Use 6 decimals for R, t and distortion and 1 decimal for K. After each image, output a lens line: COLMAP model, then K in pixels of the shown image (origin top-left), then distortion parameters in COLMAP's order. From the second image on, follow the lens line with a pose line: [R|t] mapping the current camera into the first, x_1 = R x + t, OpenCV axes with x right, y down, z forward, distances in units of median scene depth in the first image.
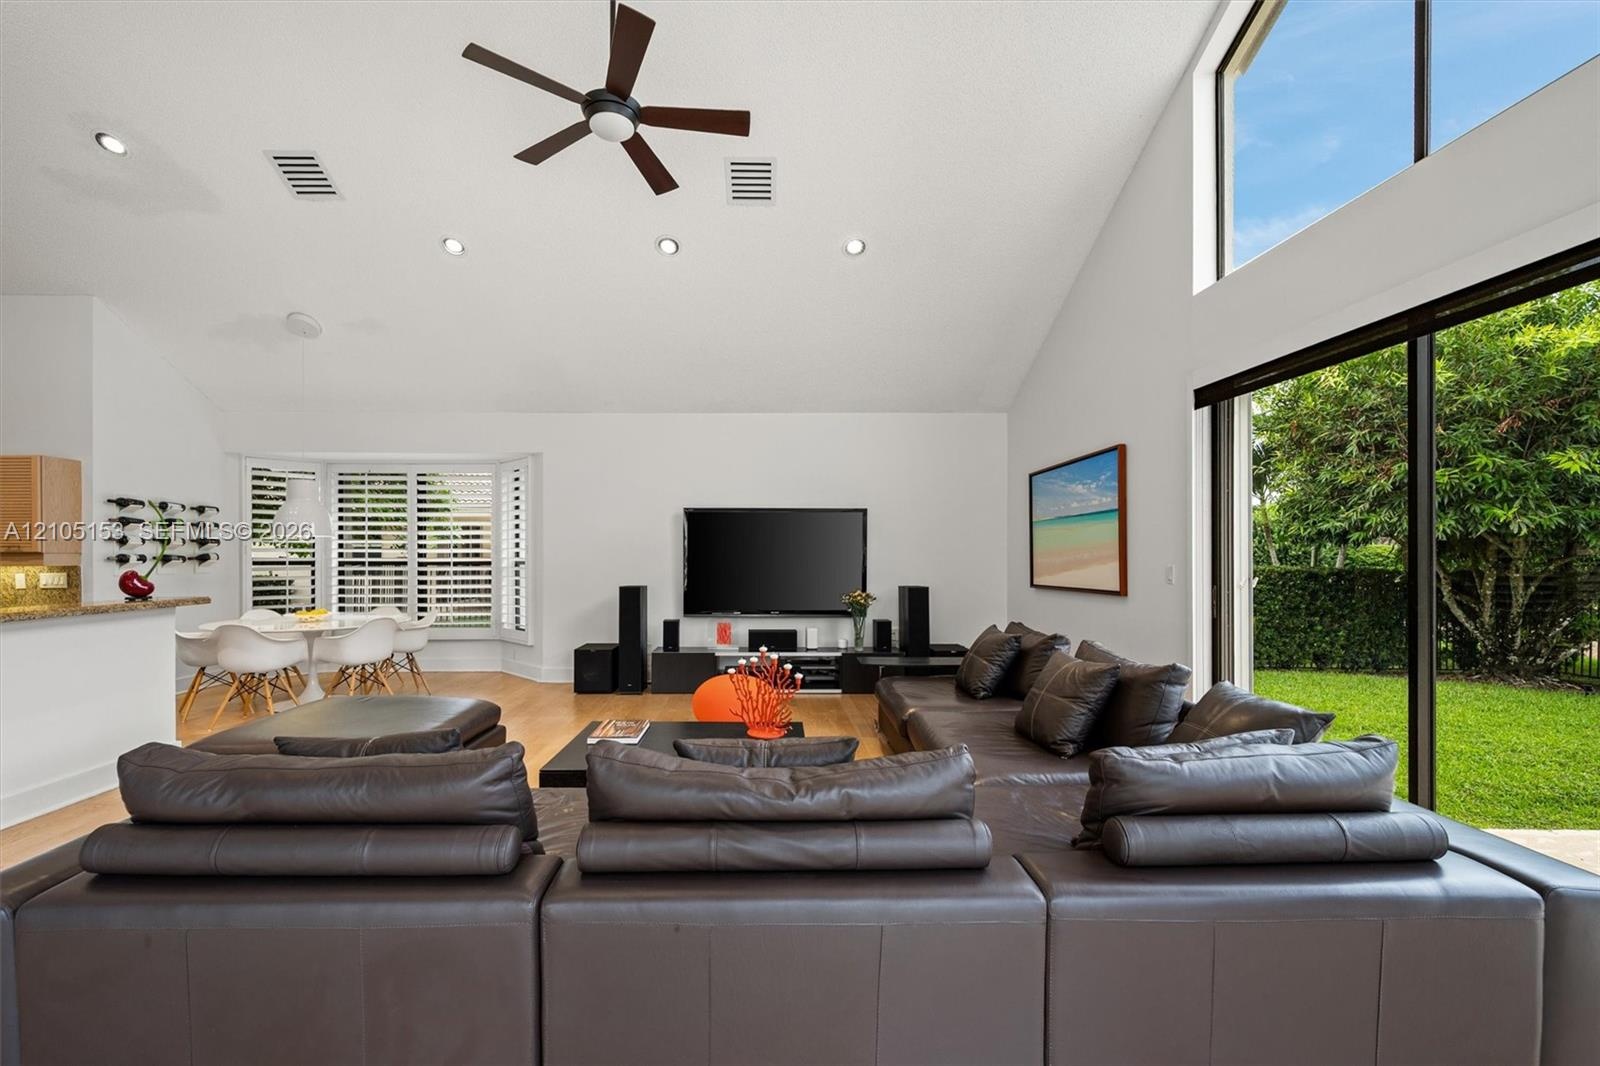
lens RADIAL K [[669.5, 0, 765.6], [0, 669.5, 564.3], [0, 0, 1]] dist [-0.001176, -0.000362]
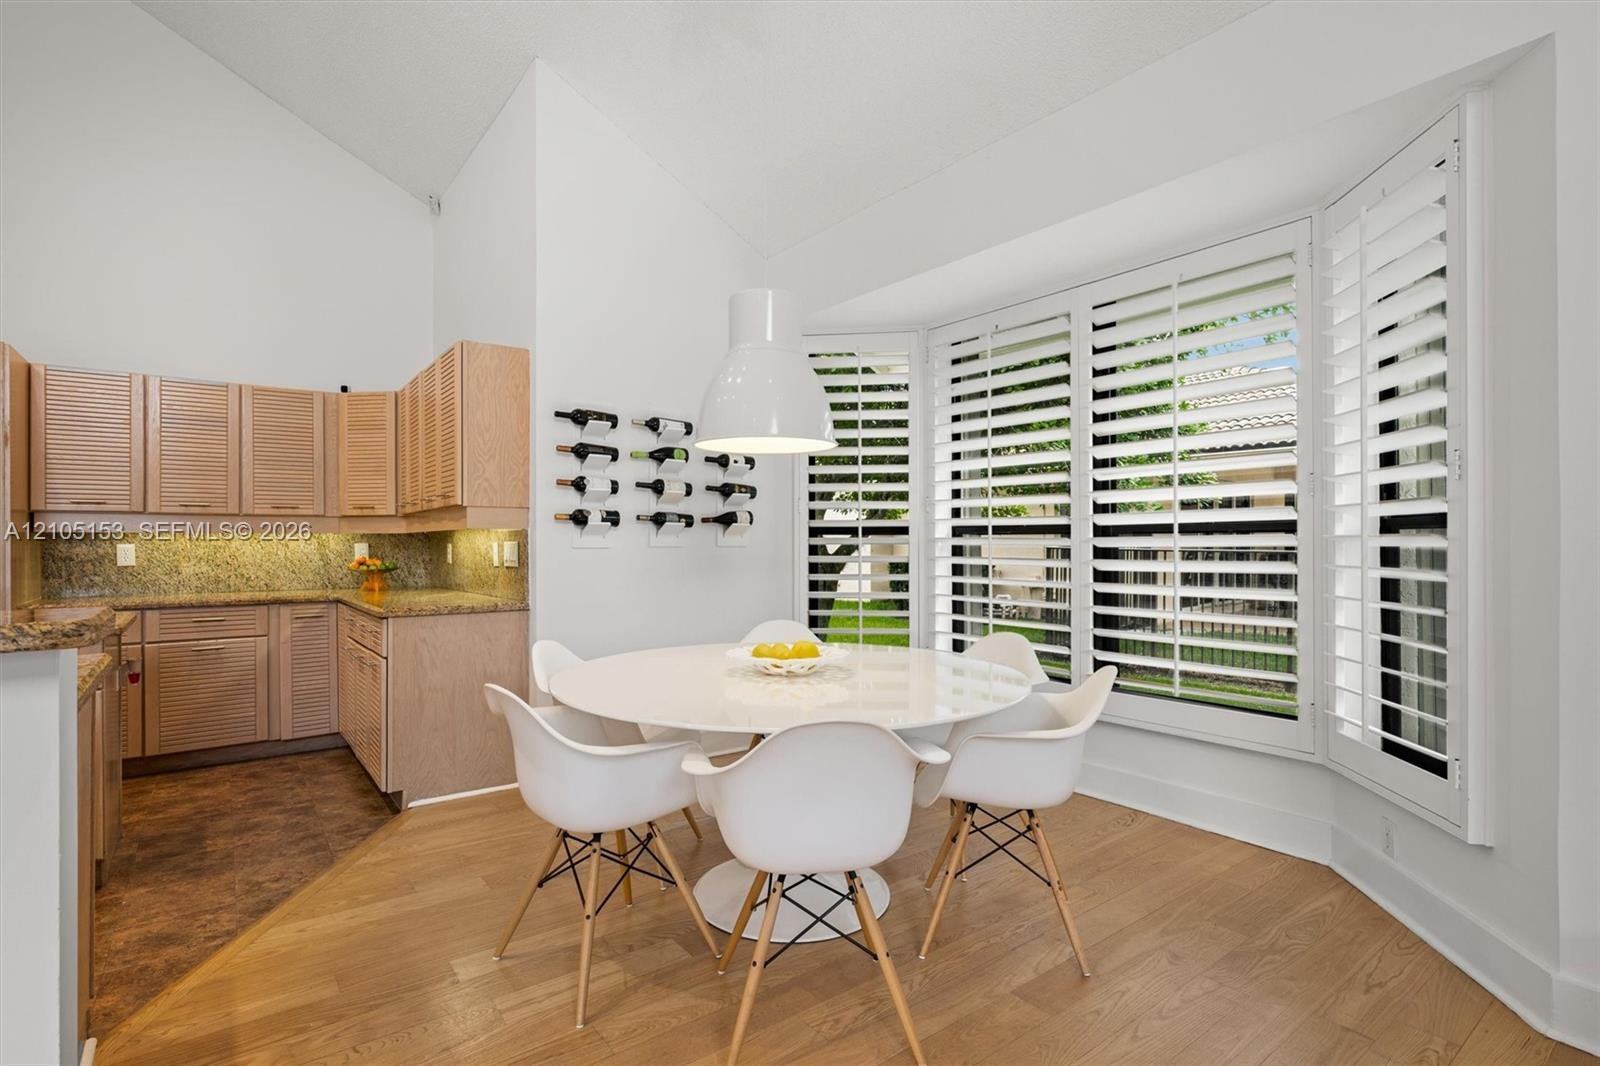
lens RADIAL K [[778.7, 0, 801.4], [0, 778.7, 540.2], [0, 0, 1]] dist [-0.000873, -0.000101]
pose [[0.595088, 0.000844, -0.803660, -0.286242], [-0.009021, 0.999943, -0.005630, 0.011312], [0.803610, 0.010600, 0.595062, 0.670404]]
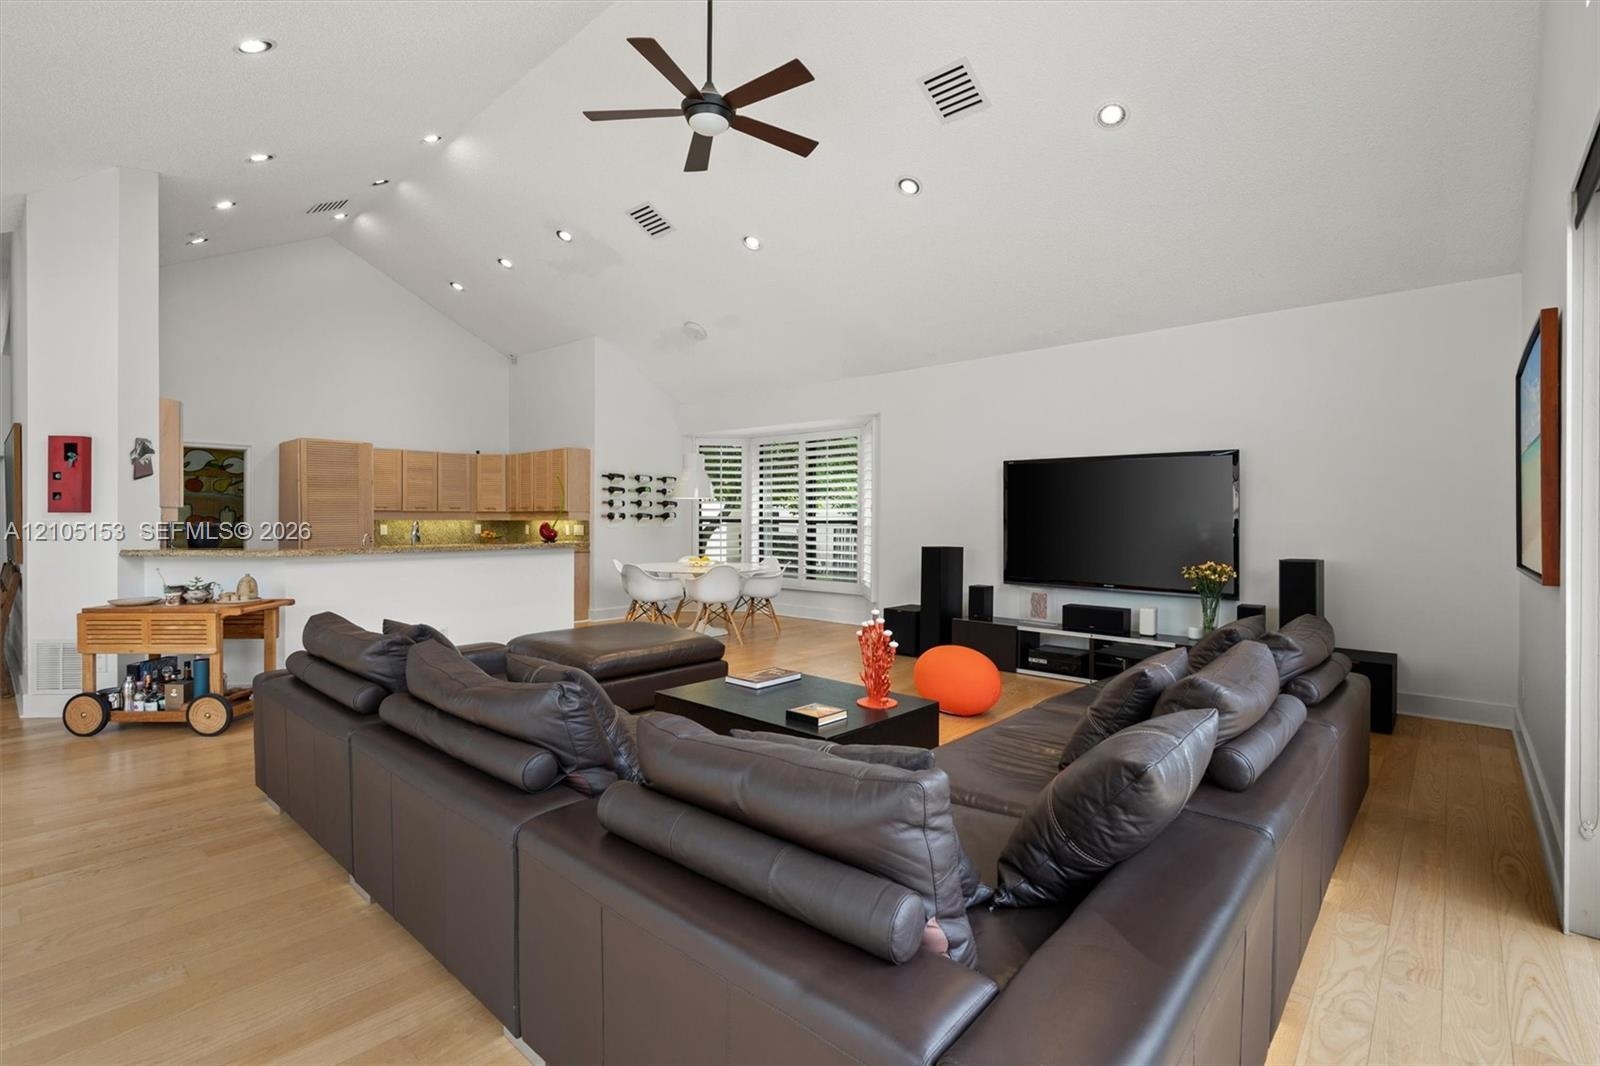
lens RADIAL K [[735.6, 0, 800.0], [0, 735.6, 533.0], [0, 0, 1]] dist [0.001061, 0.000036]
pose [[0.736653, 0.018883, -0.676007, 0.353004], [-0.013937, 0.999822, 0.012740, 0.002381], [0.676127, 0.000037, 0.736785, 0.100978]]
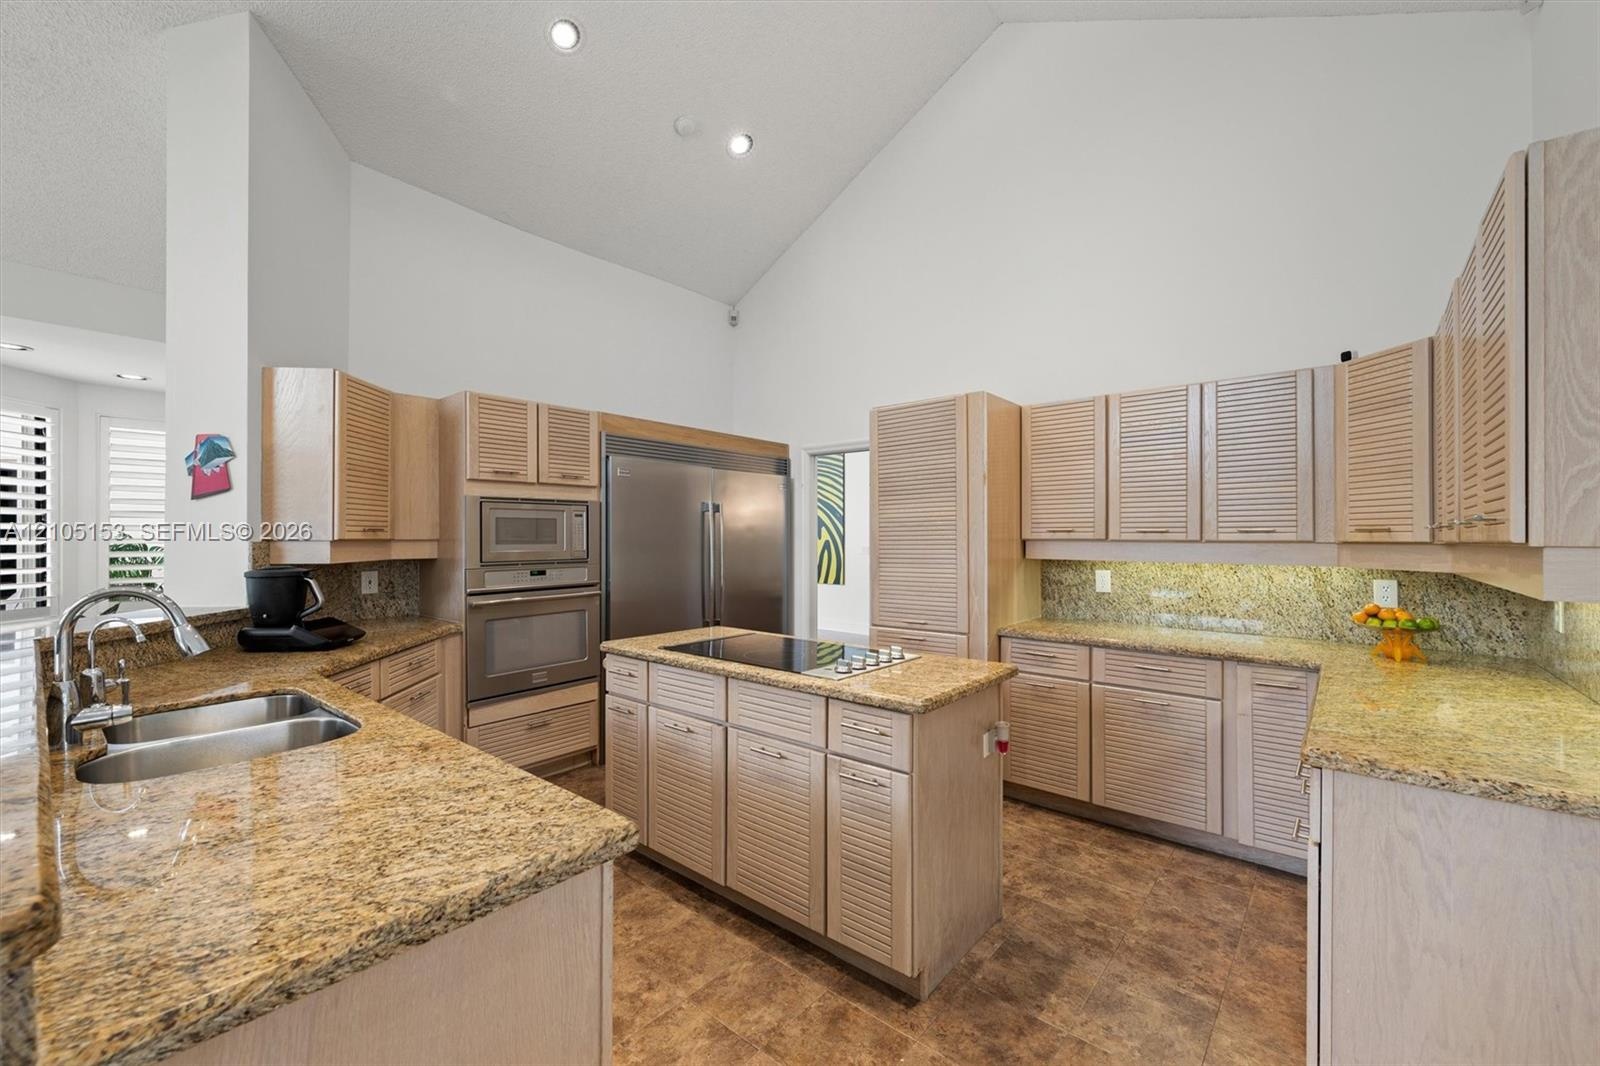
lens RADIAL K [[644.7, 0, 800.0], [0, 644.7, 533.0], [0, 0, 1]] dist [-0.000411, 0.000051]
pose [[-0.656931, -0.001224, -0.753950, -0.591822], [-0.009469, 0.999933, 0.006627, -0.017364], [0.753891, 0.011493, -0.656898, 0.769530]]
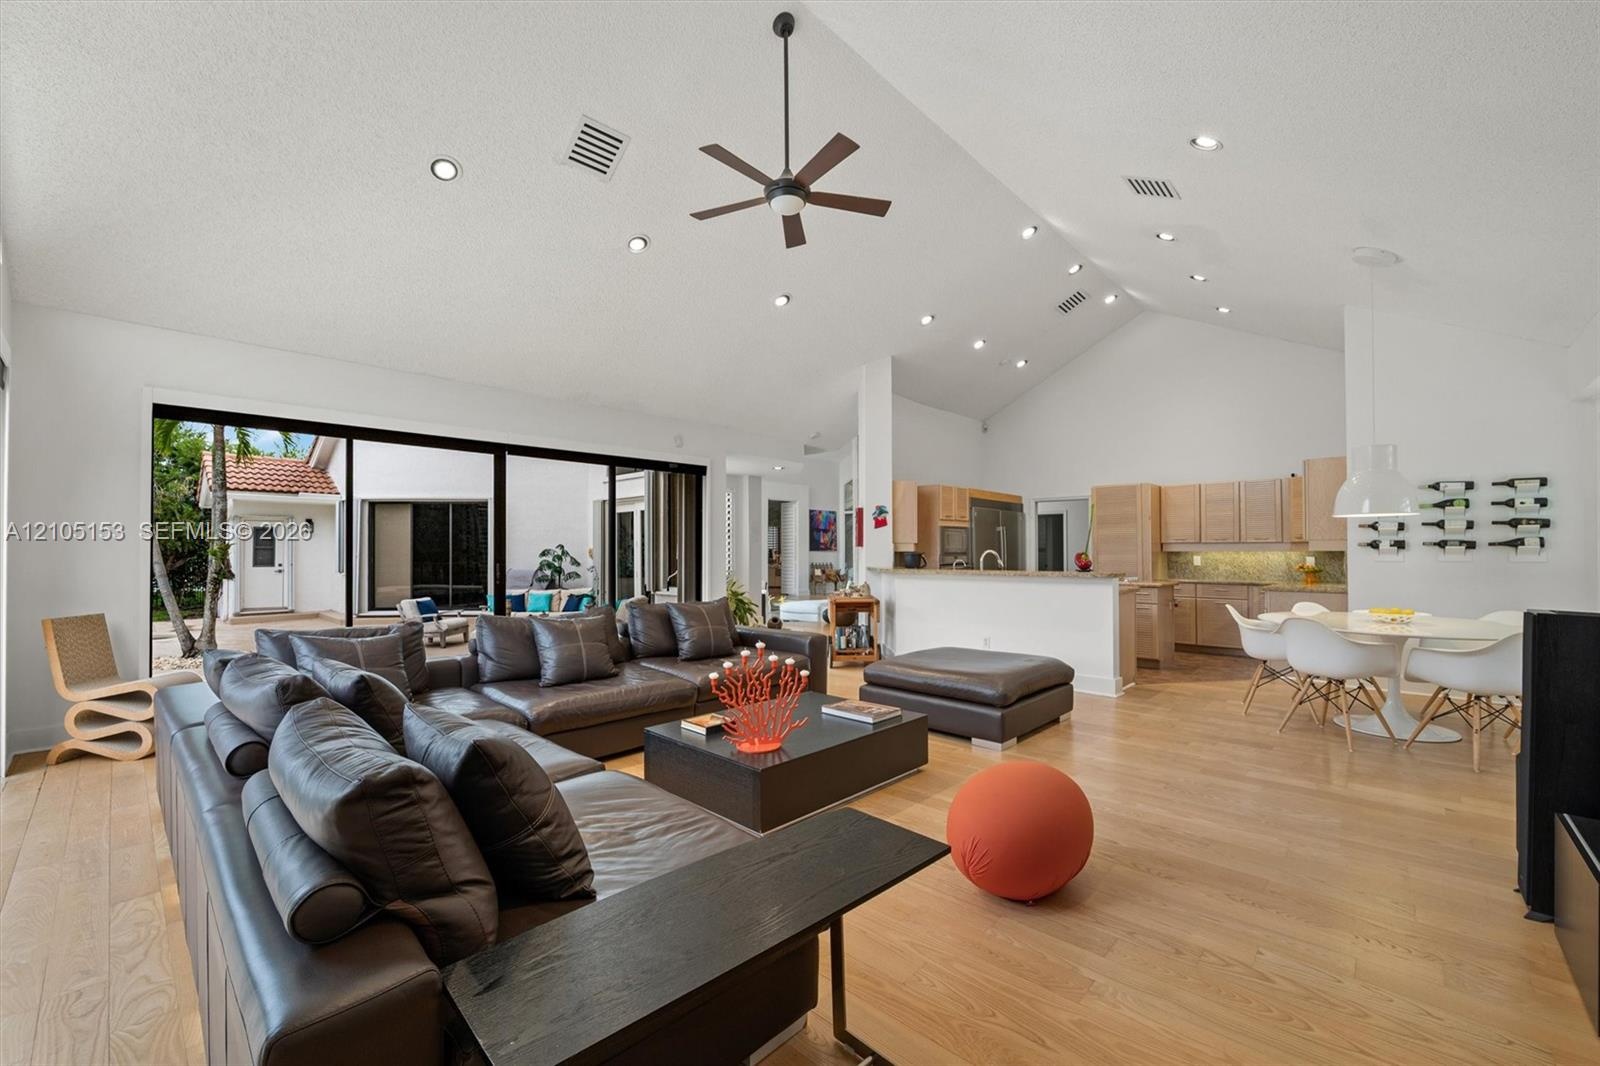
lens RADIAL K [[644.1, 0, 795.0], [0, 644.1, 544.7], [0, 0, 1]] dist [-0.001473, -0.000209]
pose [[-0.696664, -0.004120, -0.717386, 0.317497], [-0.006854, 0.999976, 0.000913, -0.002381], [0.717365, 0.005553, -0.696676, 0.925413]]
